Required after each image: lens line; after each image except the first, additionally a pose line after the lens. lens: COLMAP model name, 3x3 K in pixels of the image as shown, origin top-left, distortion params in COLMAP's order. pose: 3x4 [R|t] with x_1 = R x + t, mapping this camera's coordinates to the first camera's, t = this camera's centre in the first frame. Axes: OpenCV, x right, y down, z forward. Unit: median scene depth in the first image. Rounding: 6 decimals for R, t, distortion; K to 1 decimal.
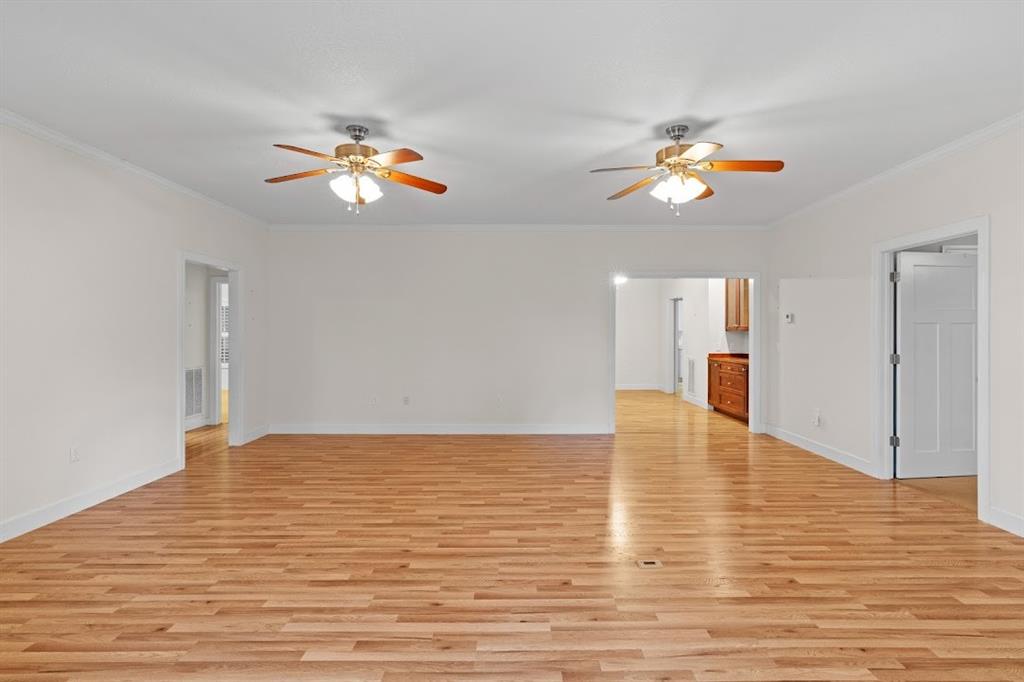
lens RADIAL K [[471.0, 0, 510.8], [0, 471.0, 337.2], [0, 0, 1]] dist [-0.010513, 0.001280]
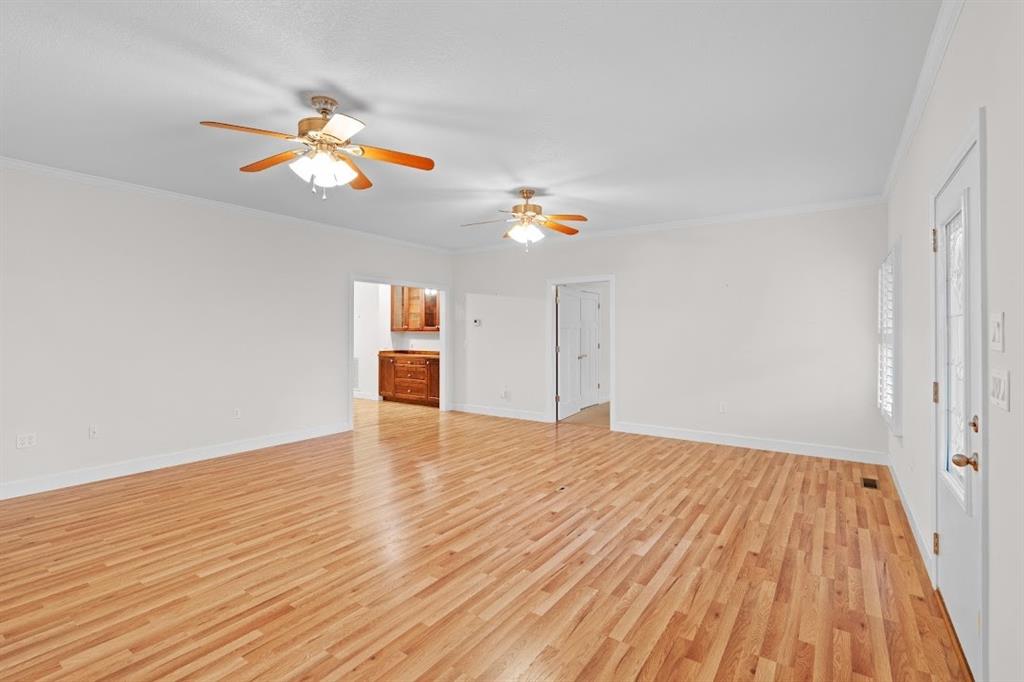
lens RADIAL K [[471.0, 0, 509.8], [0, 471.0, 339.7], [0, 0, 1]] dist [-0.010513, 0.001280]
pose [[0.575368, -0.011905, 0.817808, -0.839644], [0.003534, 0.999921, 0.012070, -0.013167], [-0.817887, -0.004055, 0.575364, 0.221090]]
